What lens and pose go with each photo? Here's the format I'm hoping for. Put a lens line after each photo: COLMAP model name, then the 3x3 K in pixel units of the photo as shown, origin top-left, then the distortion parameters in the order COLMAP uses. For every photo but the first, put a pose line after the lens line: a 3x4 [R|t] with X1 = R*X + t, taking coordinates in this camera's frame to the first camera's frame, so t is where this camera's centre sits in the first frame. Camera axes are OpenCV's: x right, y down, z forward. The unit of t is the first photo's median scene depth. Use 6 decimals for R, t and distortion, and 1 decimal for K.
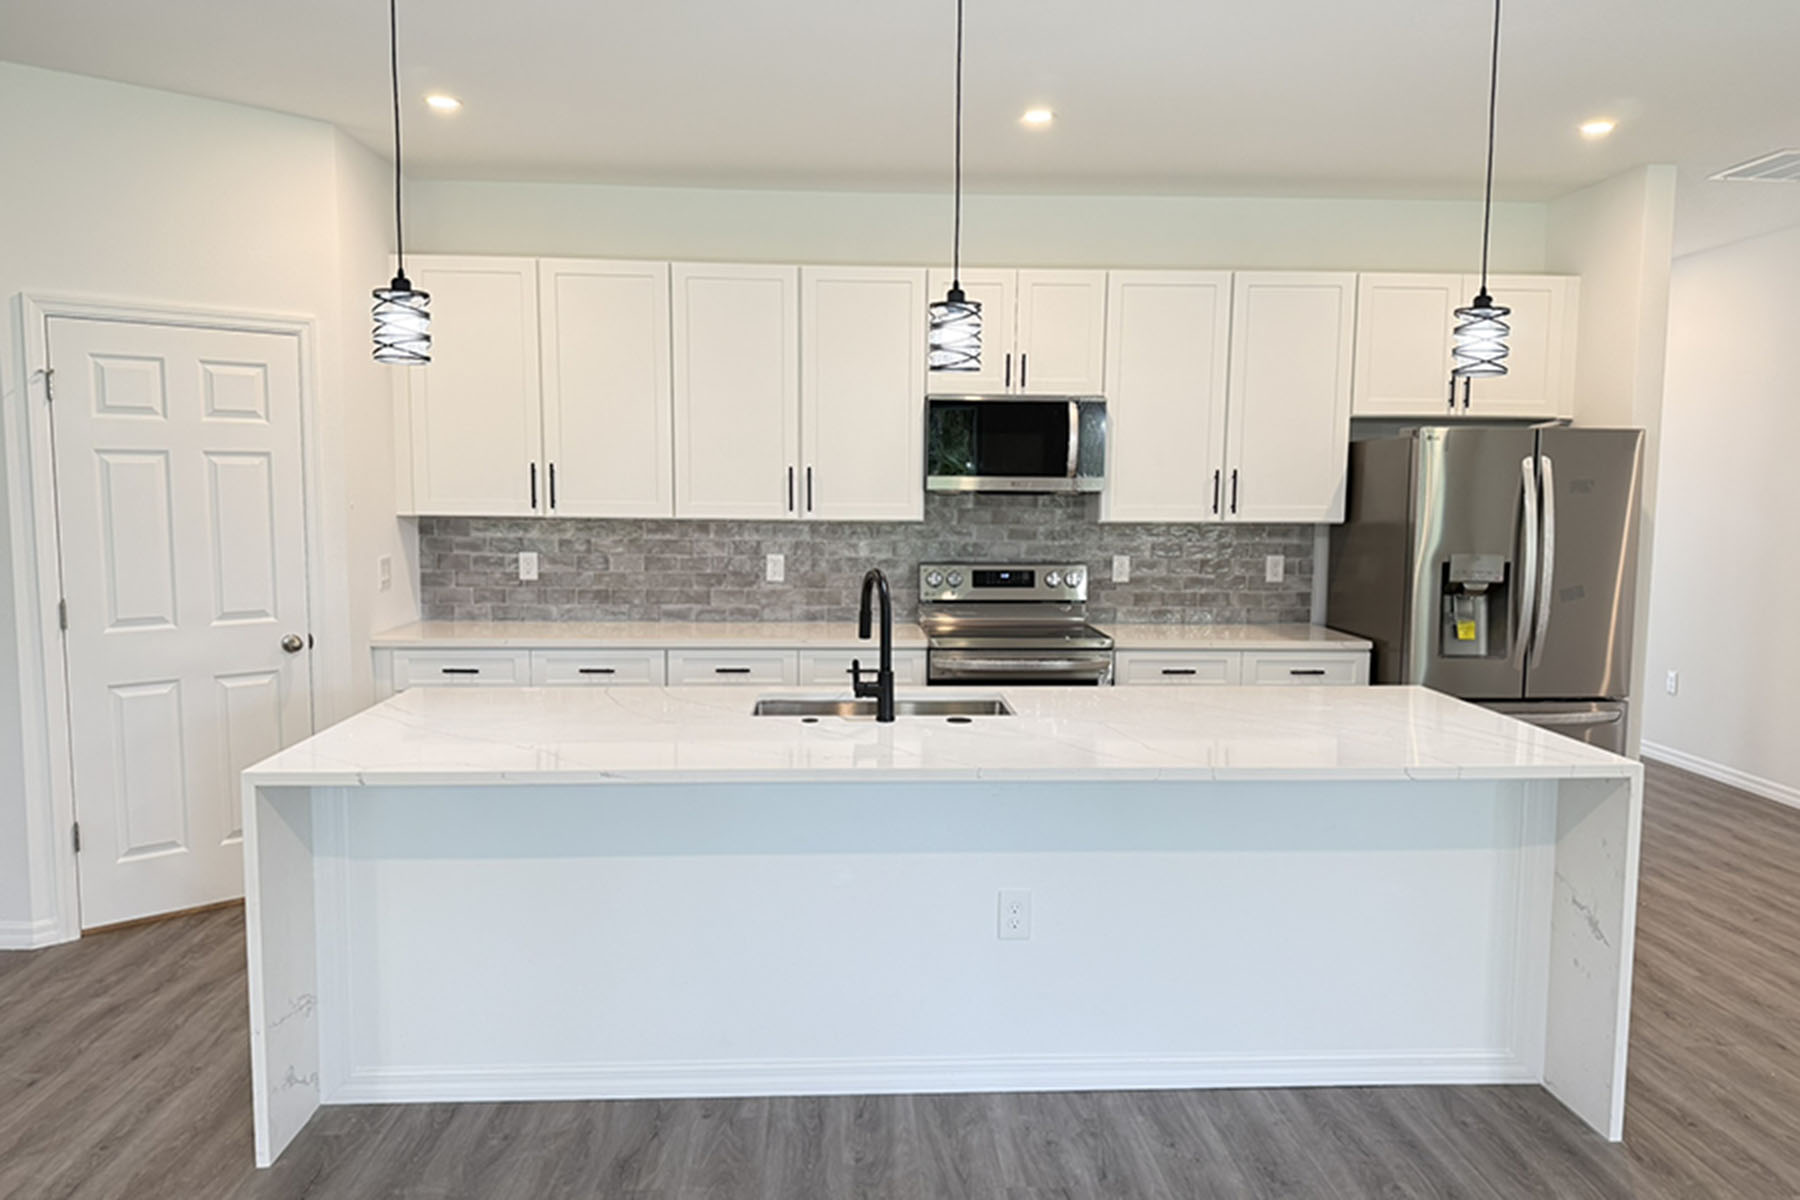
lens RADIAL K [[1249.8, 0, 907.3], [0, 1249.8, 603.7], [0, 0, 1]] dist [0.120965, -0.191501]
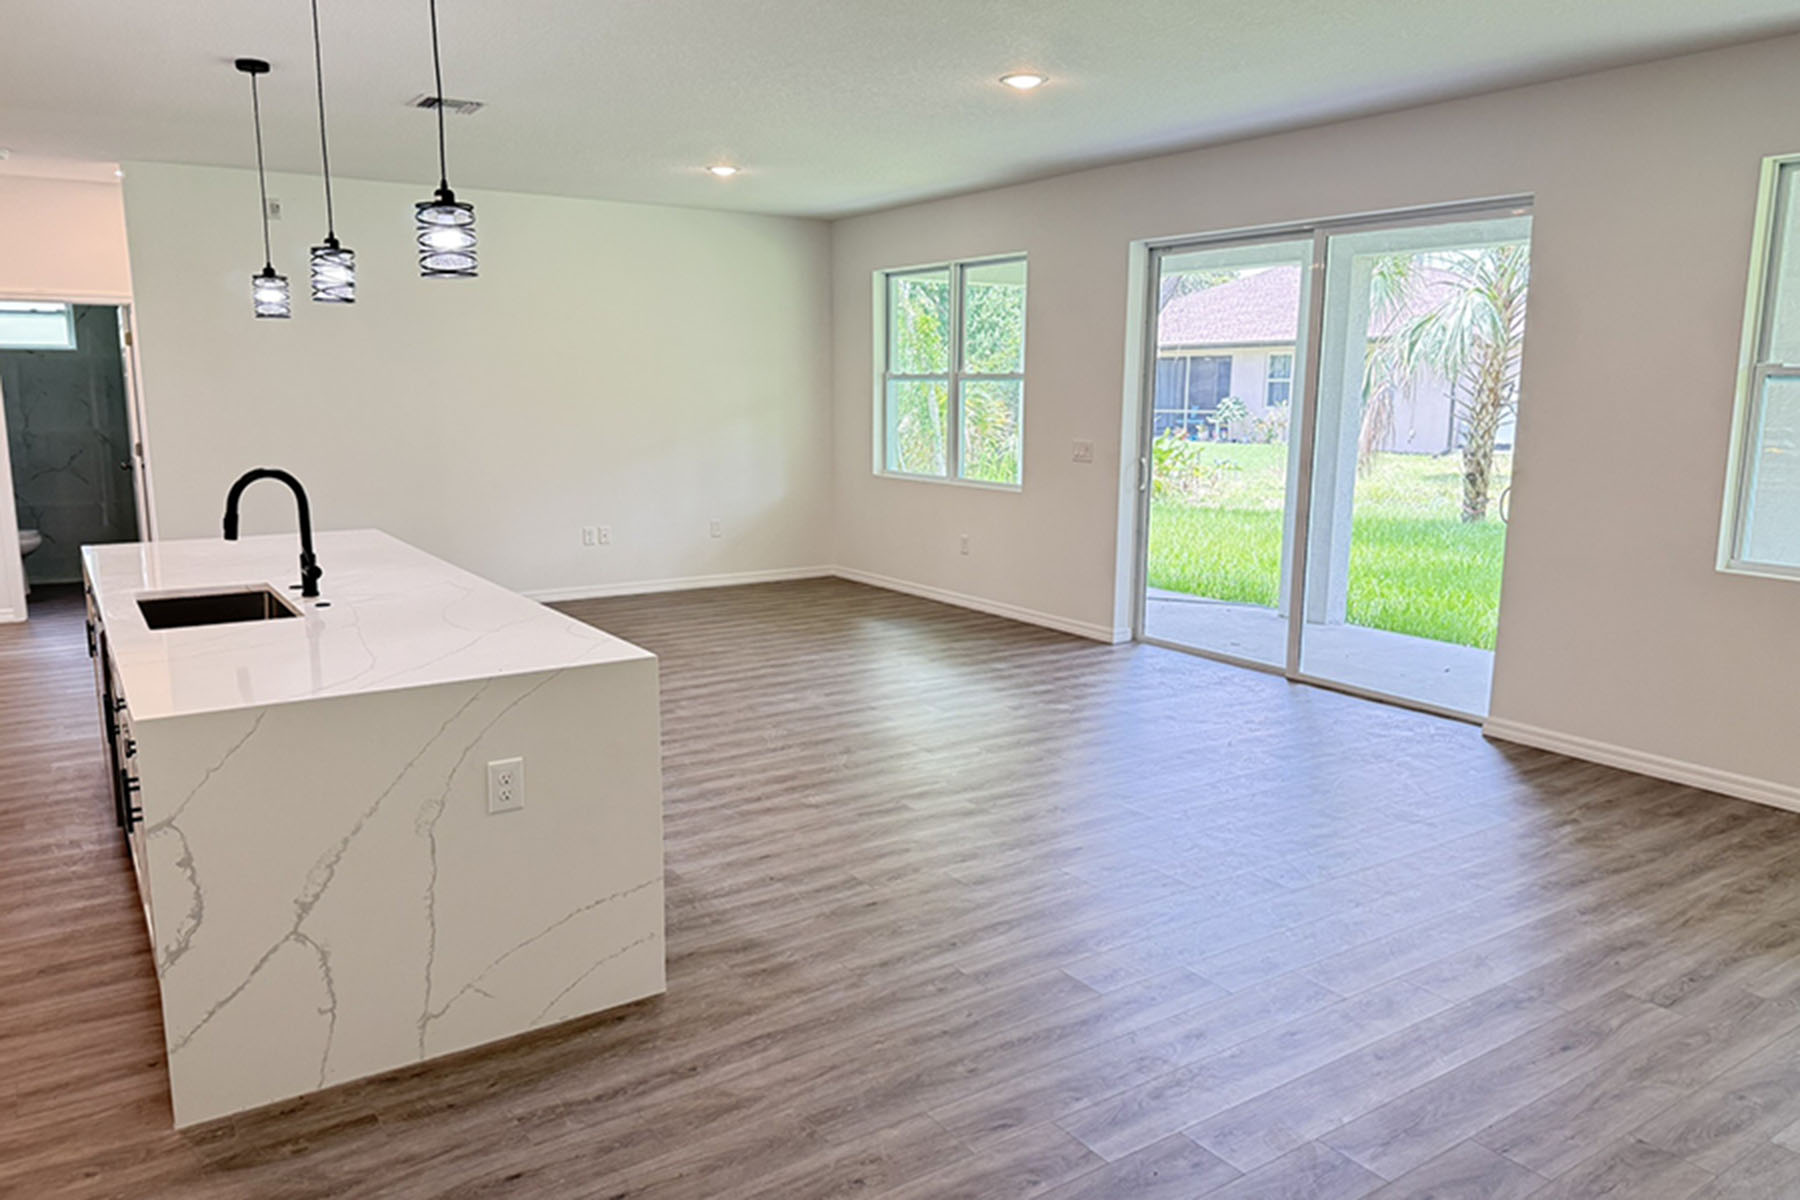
lens RADIAL K [[1249.8, 0, 907.3], [0, 1249.8, 603.7], [0, 0, 1]] dist [0.120965, -0.191501]
pose [[-0.519745, -0.158202, 0.839546, -0.790512], [0.073632, 0.970753, 0.228510, -0.079659], [-0.851142, 0.180584, -0.492896, 0.668484]]
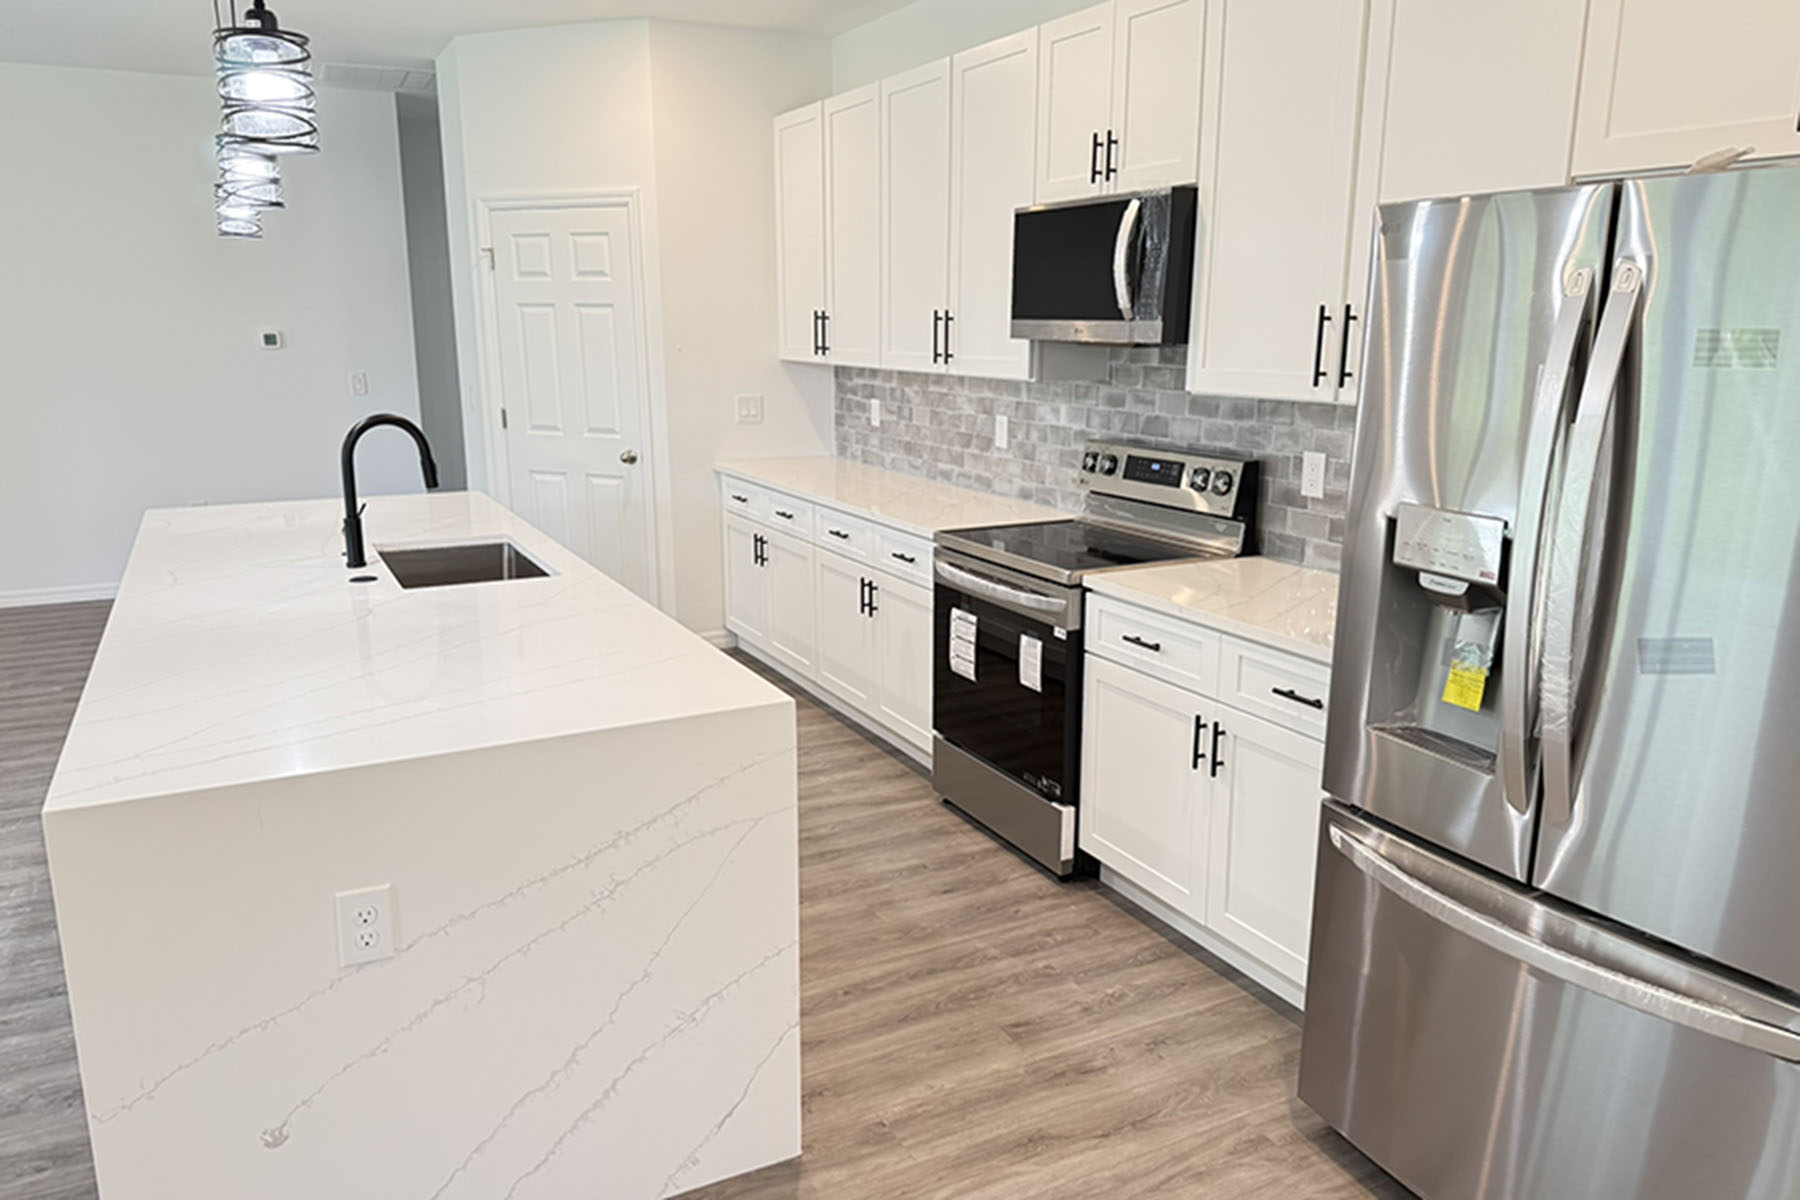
lens RADIAL K [[1249.8, 0, 907.3], [0, 1249.8, 603.7], [0, 0, 1]] dist [0.120965, -0.191501]
pose [[0.425544, 0.194051, -0.883887, 0.644627], [-0.089015, 0.980977, 0.172511, -0.055308], [0.900549, 0.005268, 0.434722, 0.573147]]
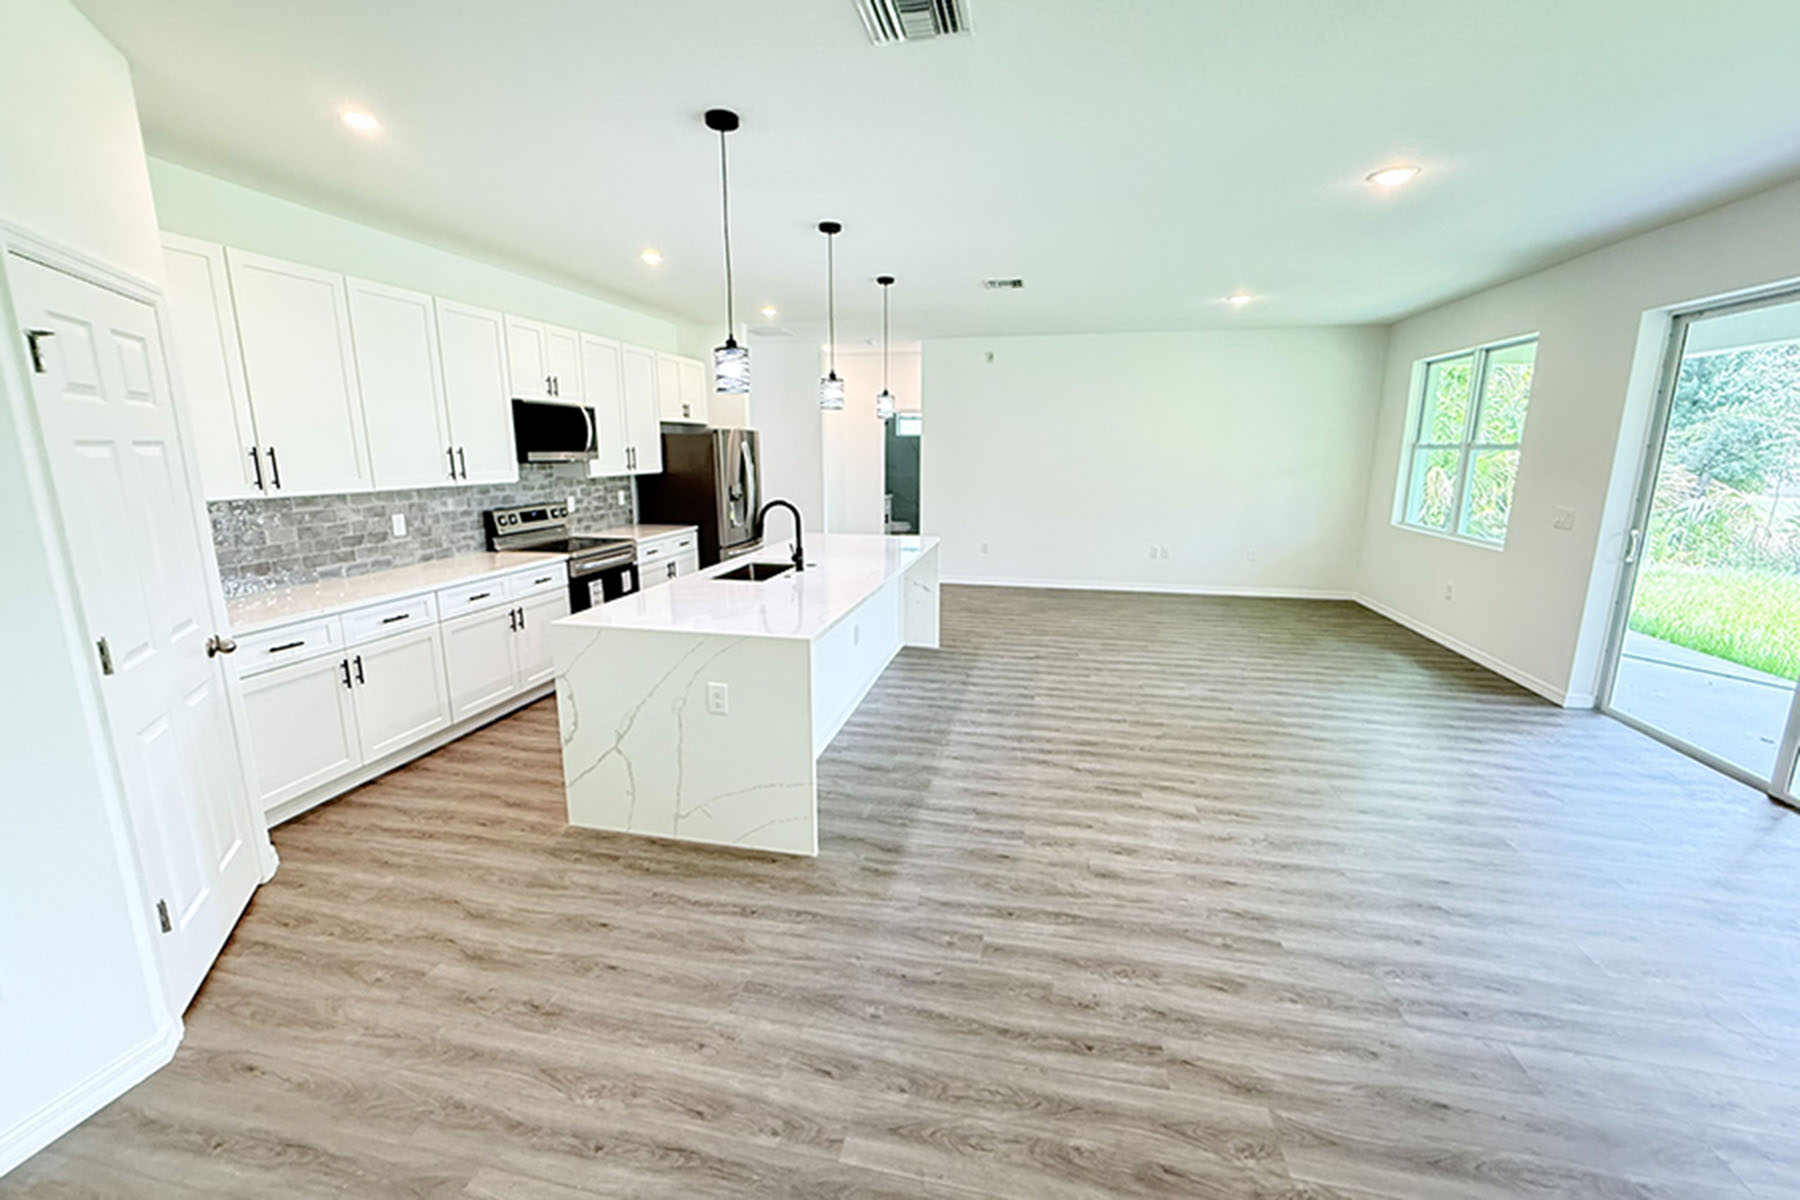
lens RADIAL K [[722.7, 0, 902.1], [0, 722.7, 593.6], [0, 0, 1]] dist [-0.000985, -0.000131]
pose [[0.256309, -0.199966, 0.945684, -0.697089], [0.090857, 0.979019, 0.182390, -0.048498], [-0.962315, 0.039173, 0.269100, 0.297483]]
